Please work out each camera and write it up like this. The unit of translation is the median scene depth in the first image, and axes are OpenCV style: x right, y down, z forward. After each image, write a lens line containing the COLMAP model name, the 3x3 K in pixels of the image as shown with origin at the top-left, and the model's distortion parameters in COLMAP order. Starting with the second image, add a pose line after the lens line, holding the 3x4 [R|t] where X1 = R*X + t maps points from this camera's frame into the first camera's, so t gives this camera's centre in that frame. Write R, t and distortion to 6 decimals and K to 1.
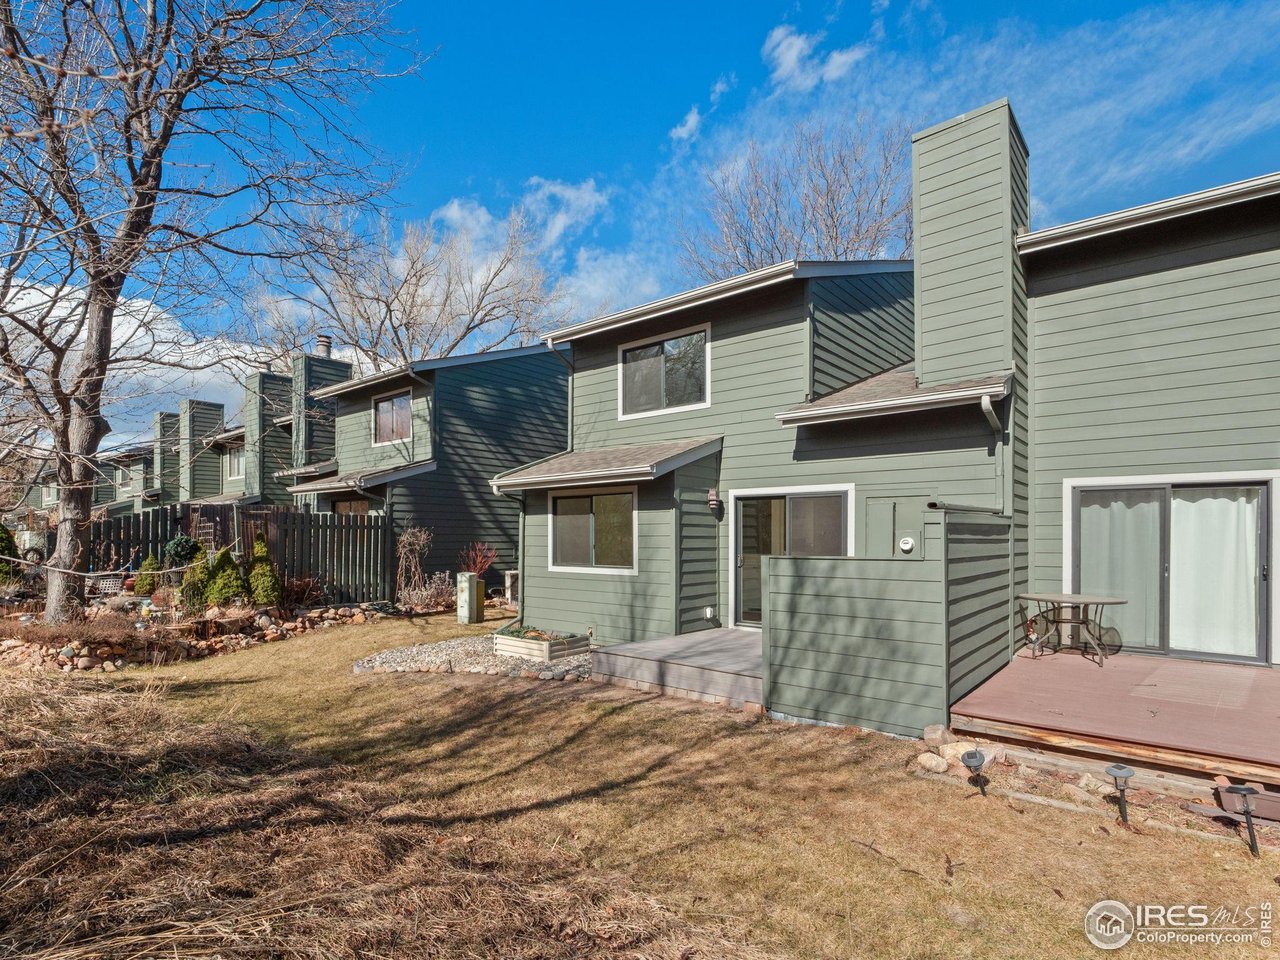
lens RADIAL K [[662.1, 0, 635.9], [0, 662.1, 537.6], [0, 0, 1]] dist [0.000110, -0.000176]
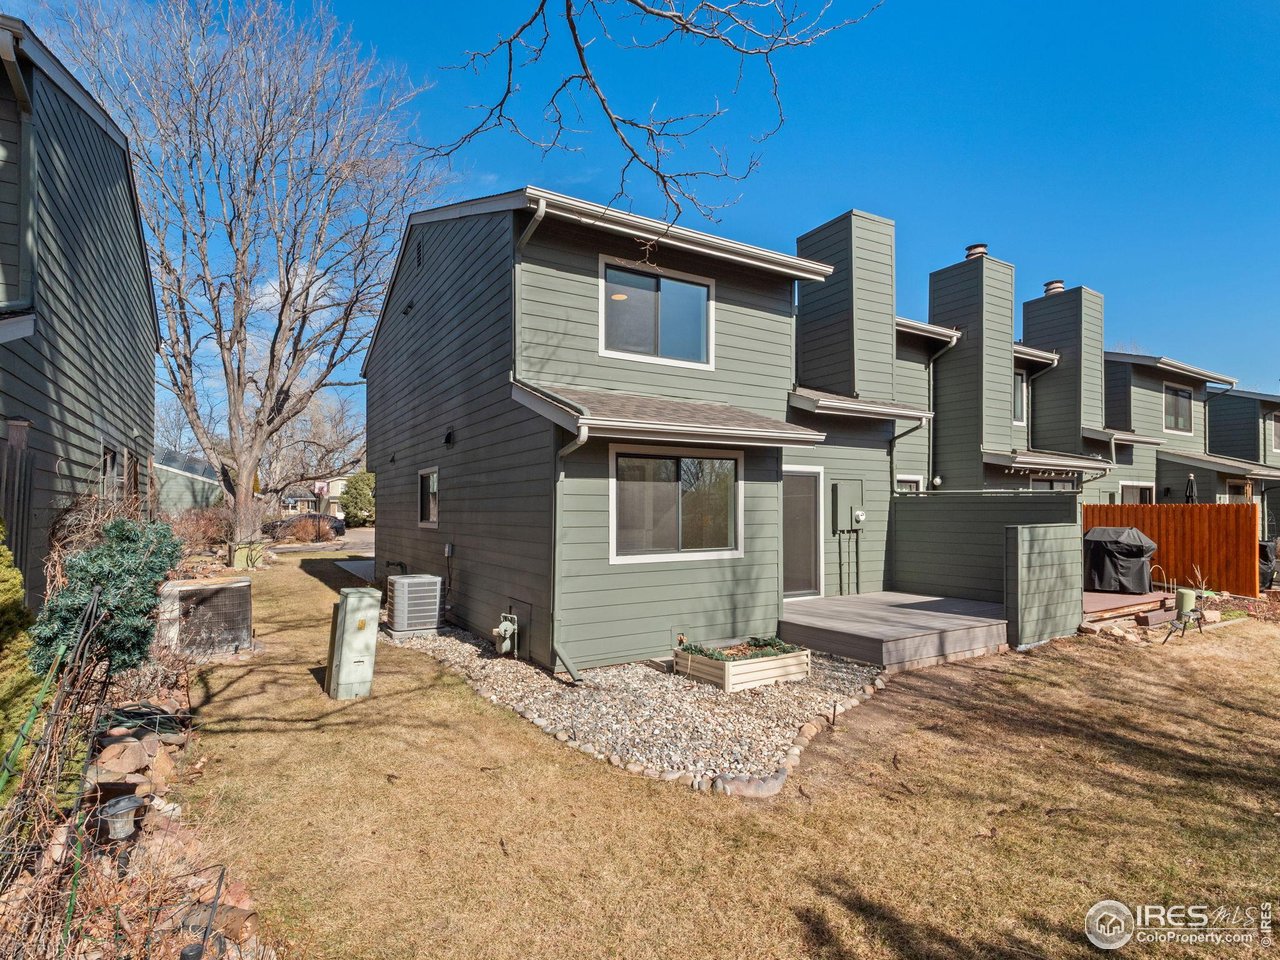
lens RADIAL K [[649.6, 0, 641.2], [0, 649.6, 501.0], [0, 0, 1]] dist [0.000013, -0.000158]
pose [[0.316097, 0.008336, 0.948690, -0.800821], [0.001744, 0.999955, -0.009367, -0.007351], [-0.948725, 0.004615, 0.316068, 0.831600]]
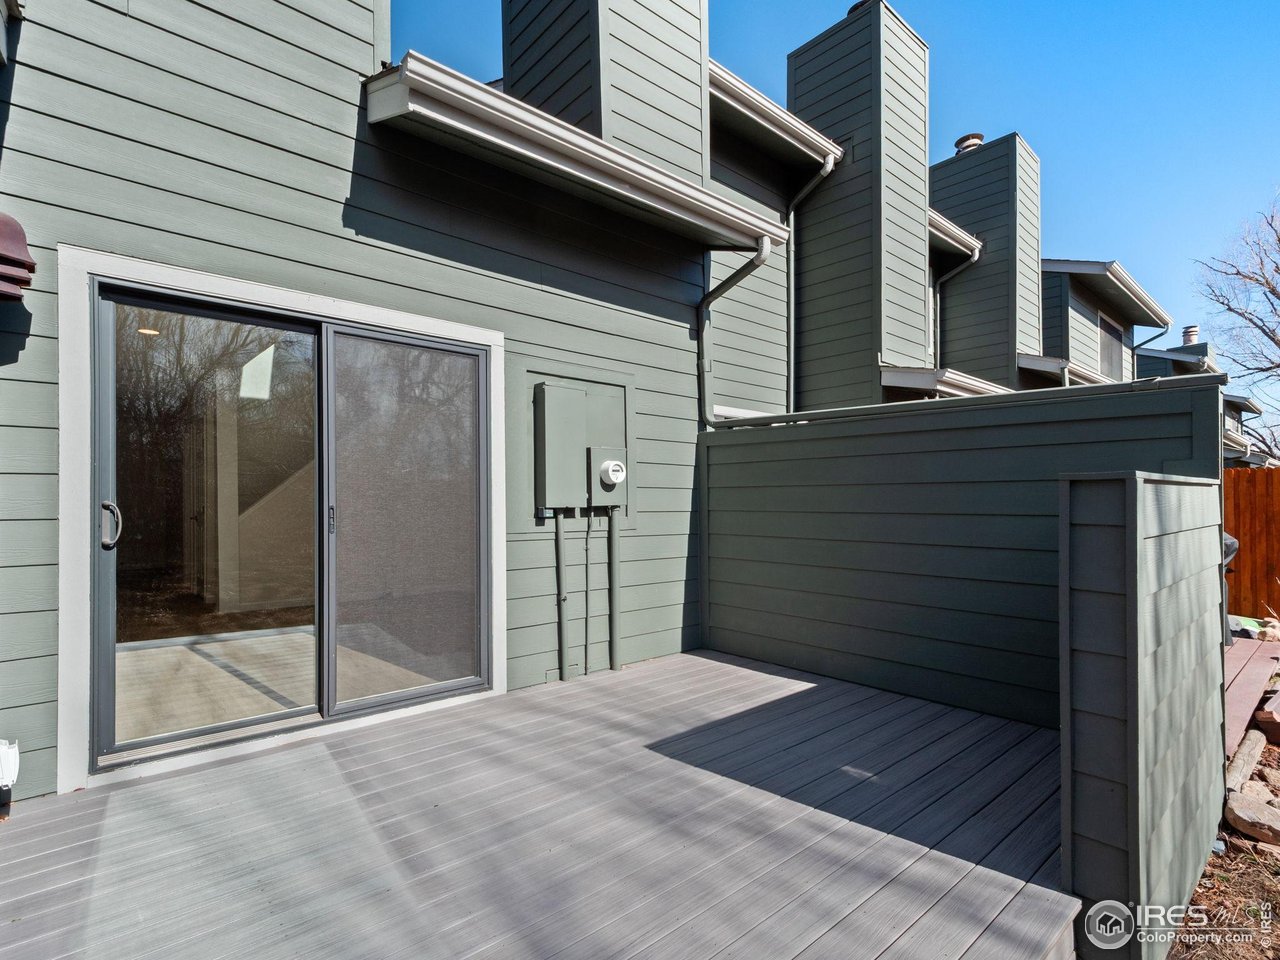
lens RADIAL K [[637.4, 0, 640.0], [0, 637.4, 480.0], [0, 0, 1]] dist [0.001577, -0.000230]
pose [[0.151192, 0.034782, 0.987892, -0.066339], [0.001138, 0.999374, -0.035360, 0.027991], [-0.988504, 0.006470, 0.151058, 0.747600]]
